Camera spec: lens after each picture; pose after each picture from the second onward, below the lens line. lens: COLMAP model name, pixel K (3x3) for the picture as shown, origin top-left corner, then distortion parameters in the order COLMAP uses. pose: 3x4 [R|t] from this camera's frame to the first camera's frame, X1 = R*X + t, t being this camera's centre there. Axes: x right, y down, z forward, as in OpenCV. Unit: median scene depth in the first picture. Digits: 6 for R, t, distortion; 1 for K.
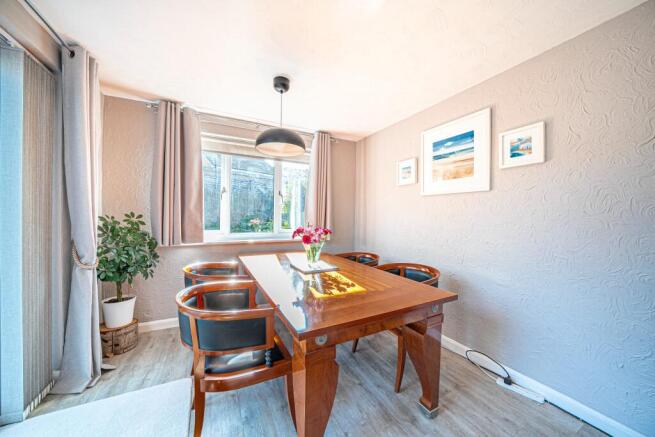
lens RADIAL K [[228.3, 0, 330.1], [0, 228.3, 216.4], [0, 0, 1]] dist [-0.012796, 0.000193]
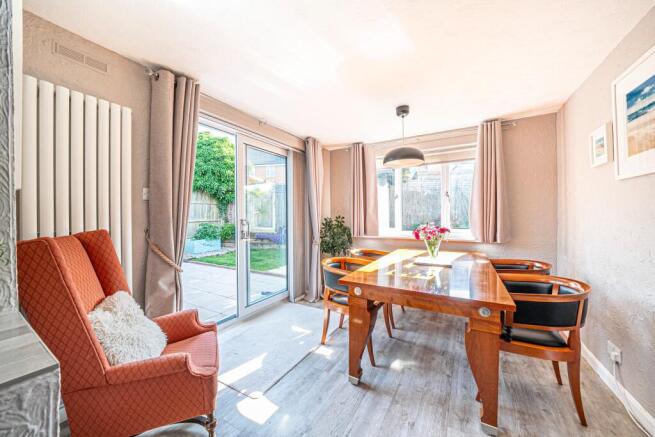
lens RADIAL K [[239.5, 0, 330.6], [0, 239.5, 216.1], [0, 0, 1]] dist [-0.001250, 0.000111]
pose [[0.542635, -0.016848, -0.839800, 0.582709], [0.012388, 0.999851, -0.012055, 0.007430], [0.839878, -0.003862, 0.542762, -0.039907]]
